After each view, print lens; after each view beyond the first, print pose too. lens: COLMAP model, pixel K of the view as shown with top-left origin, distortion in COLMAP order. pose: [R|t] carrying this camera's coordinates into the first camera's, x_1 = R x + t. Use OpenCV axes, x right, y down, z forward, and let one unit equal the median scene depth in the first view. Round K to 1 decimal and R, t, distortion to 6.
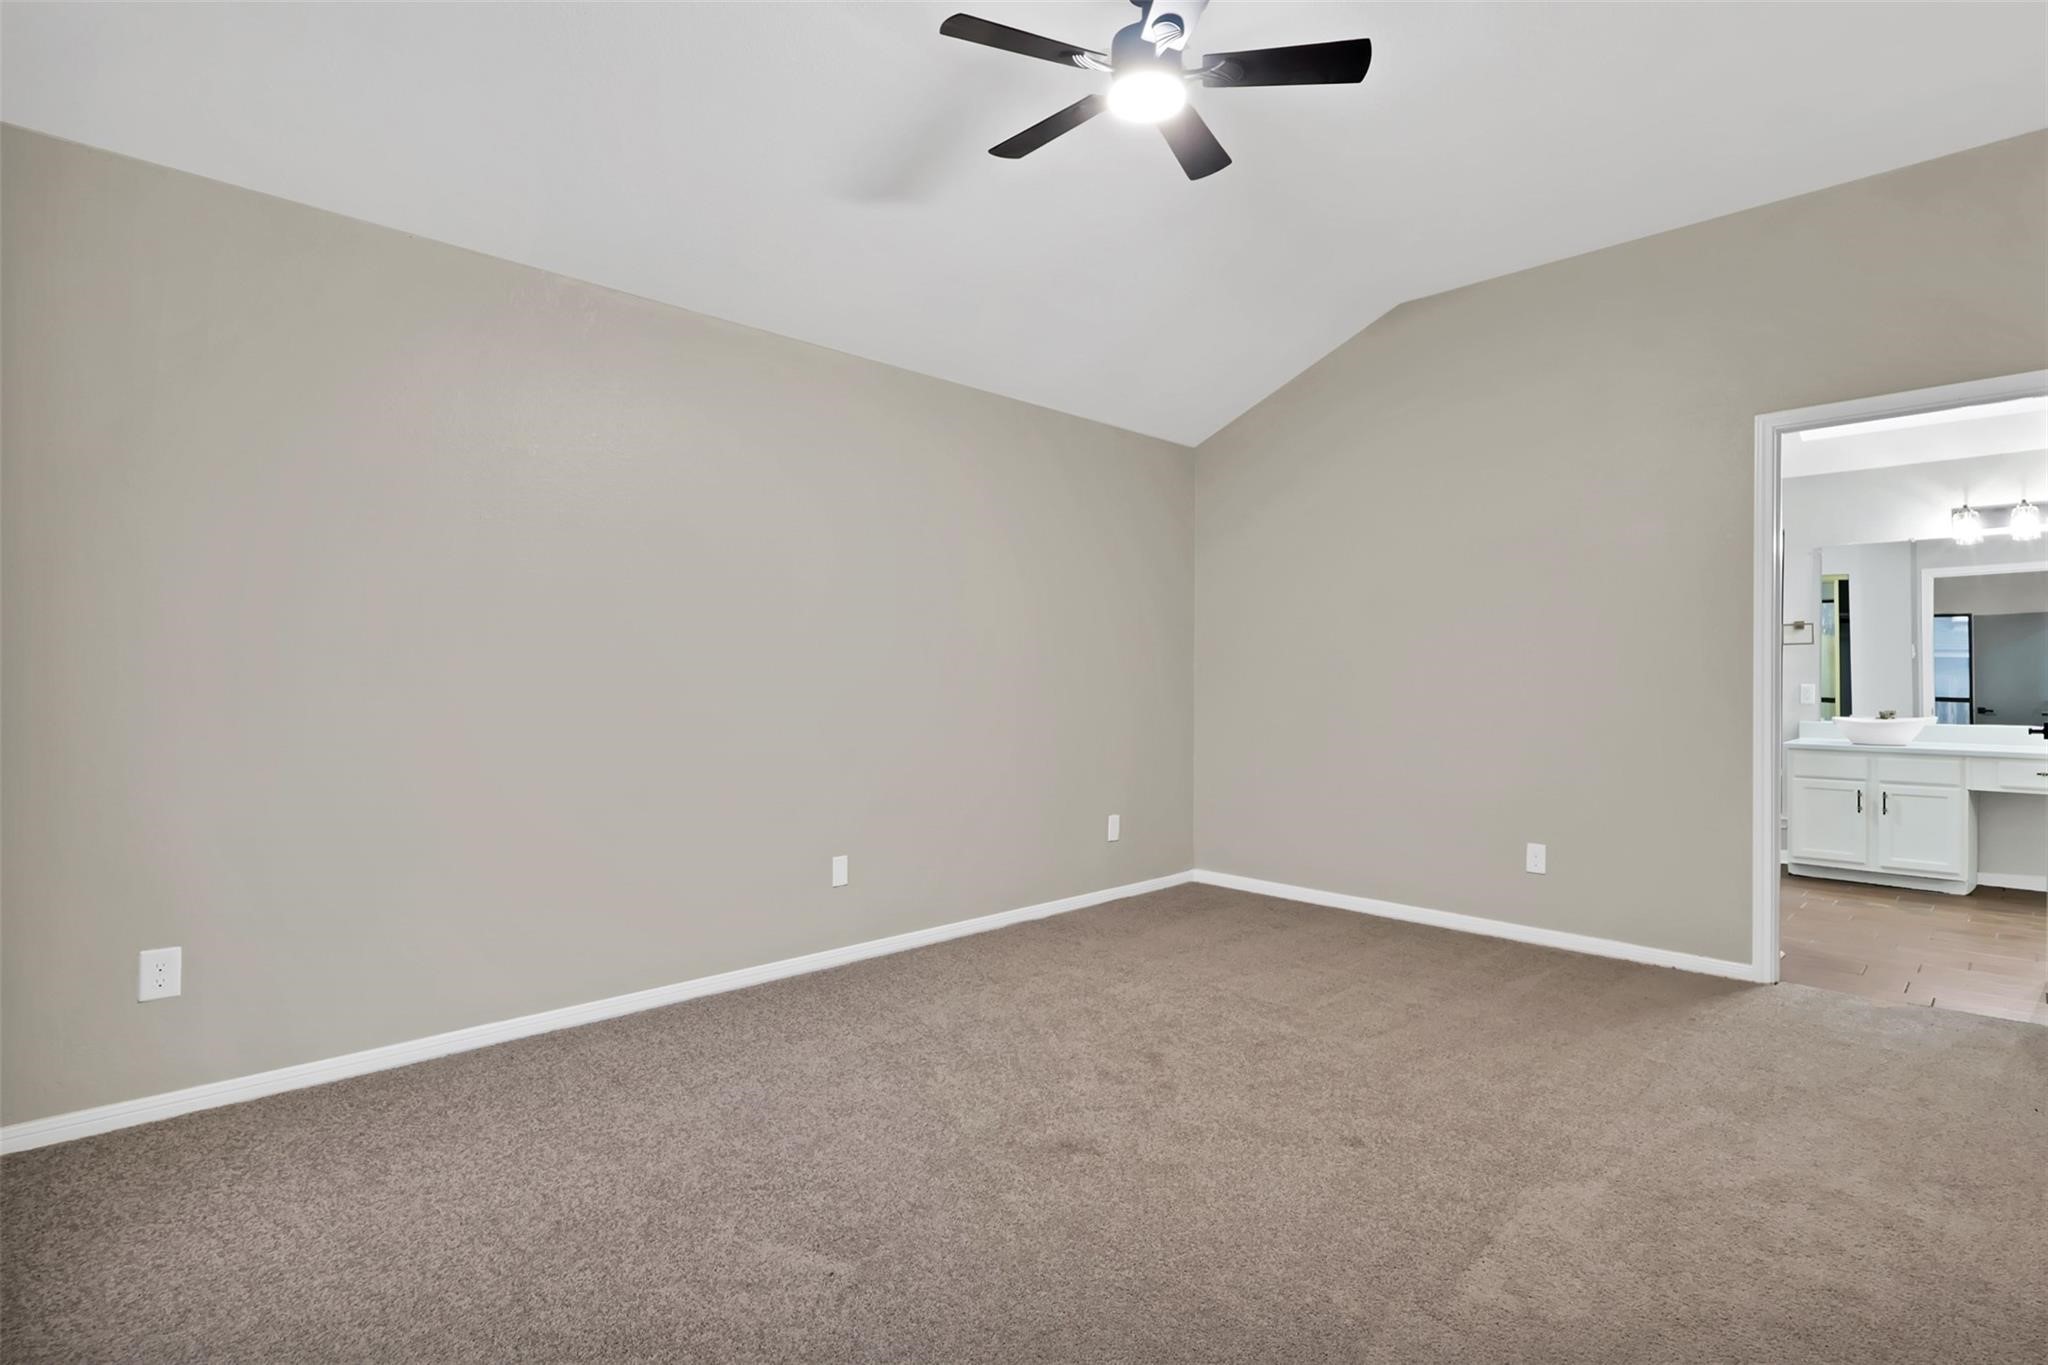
lens RADIAL K [[983.3, 0, 1016.3], [0, 983.3, 680.9], [0, 0, 1]] dist [-0.017356, -0.000920]
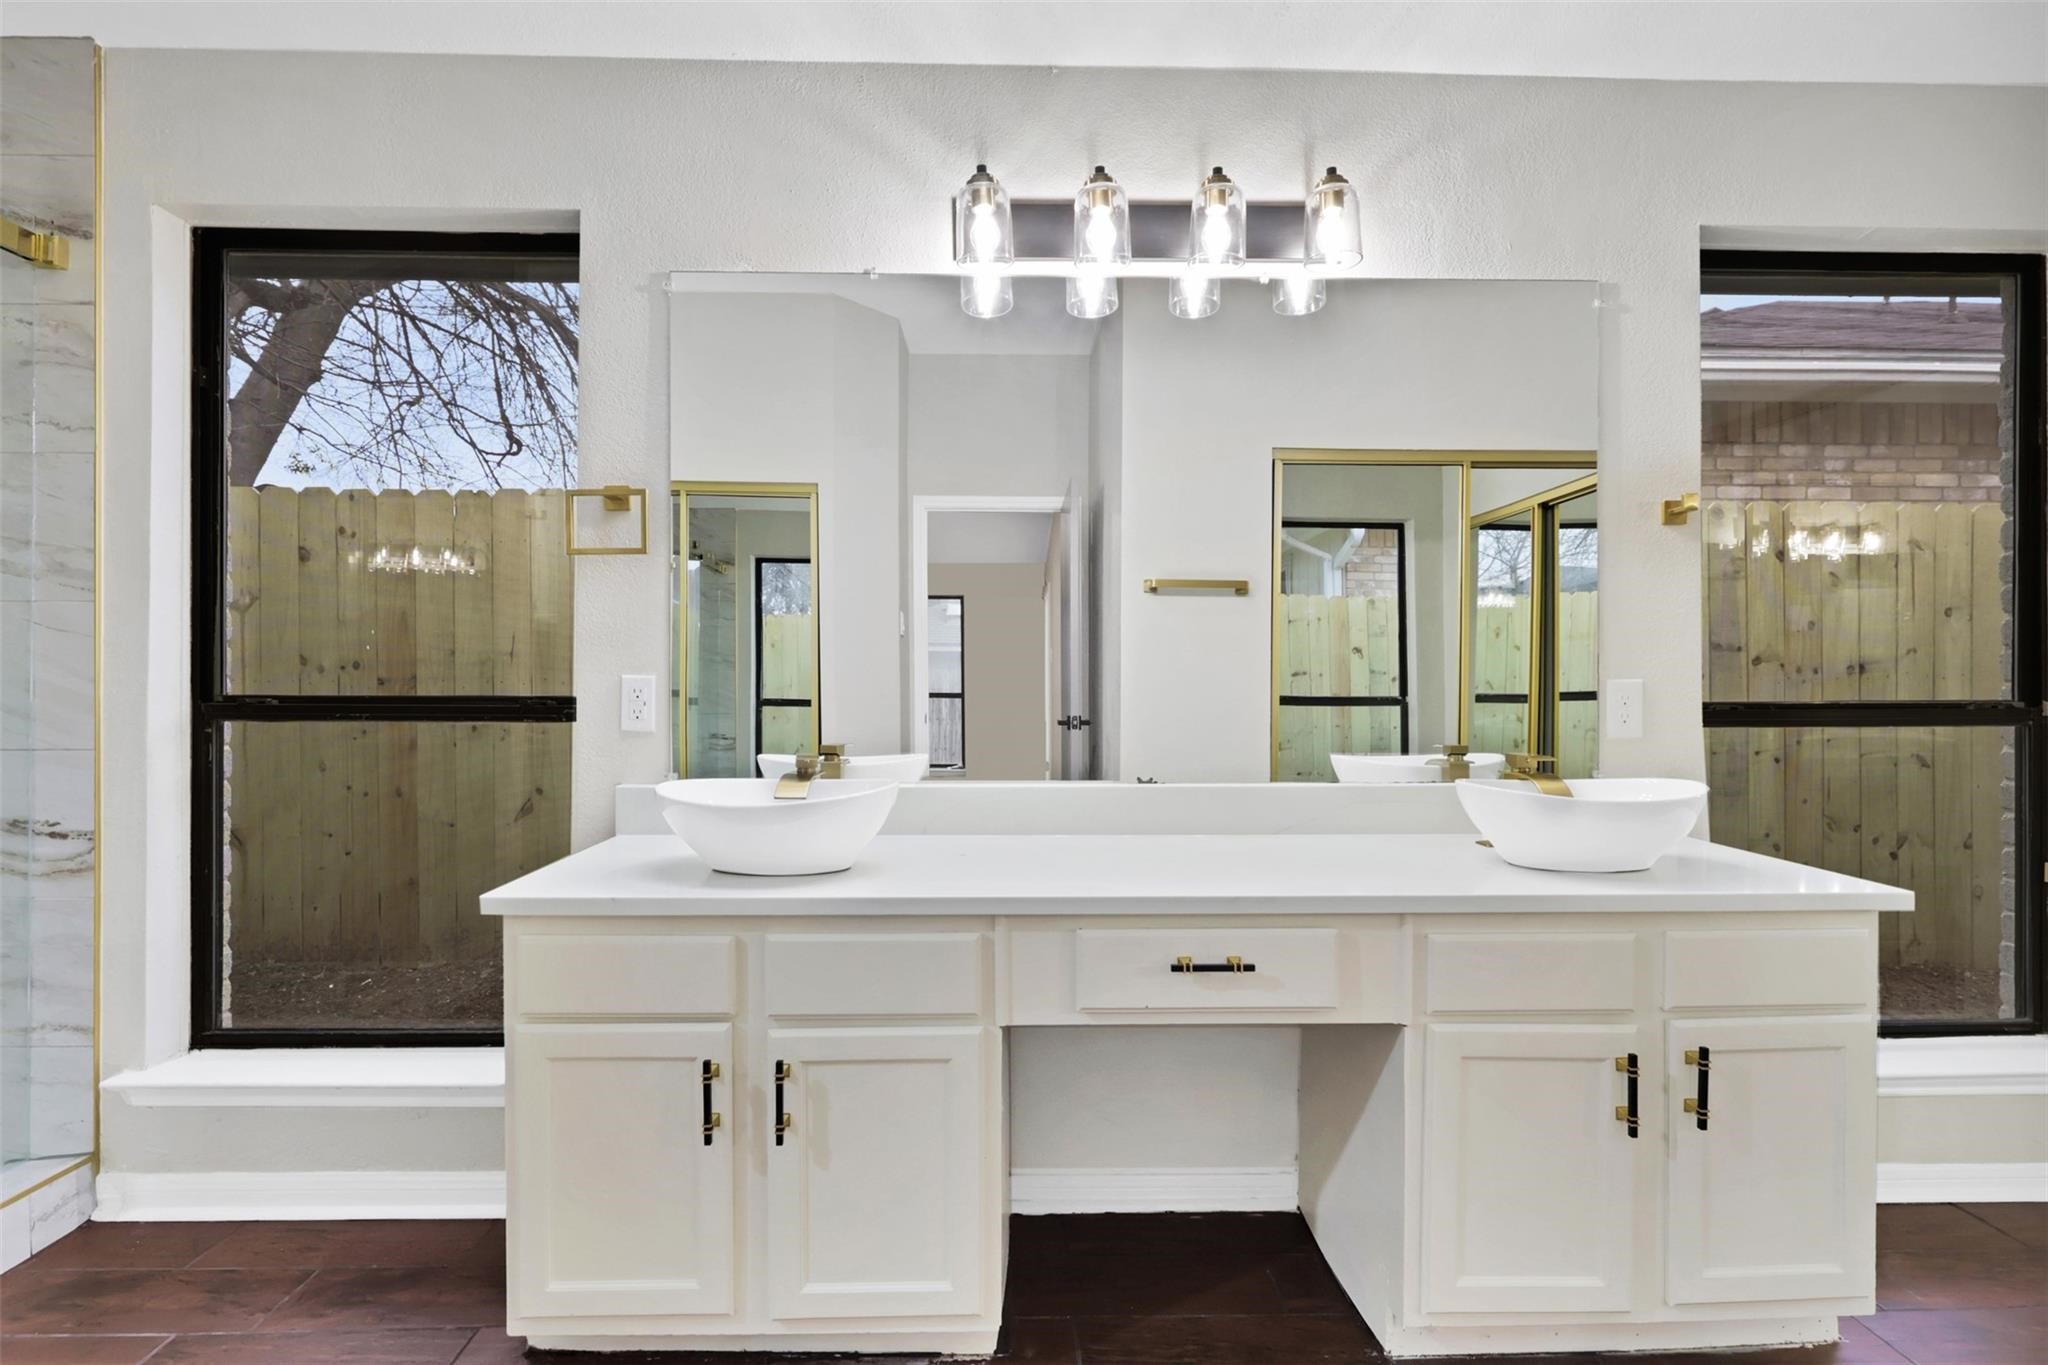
lens RADIAL K [[983.3, 0, 1016.3], [0, 983.3, 680.9], [0, 0, 1]] dist [-0.017356, -0.000920]
pose [[0.665919, -0.002404, 0.746020, 0.652481], [0.001375, 0.999997, 0.001995, 0.005489], [-0.746023, -0.000303, 0.665920, 0.679862]]
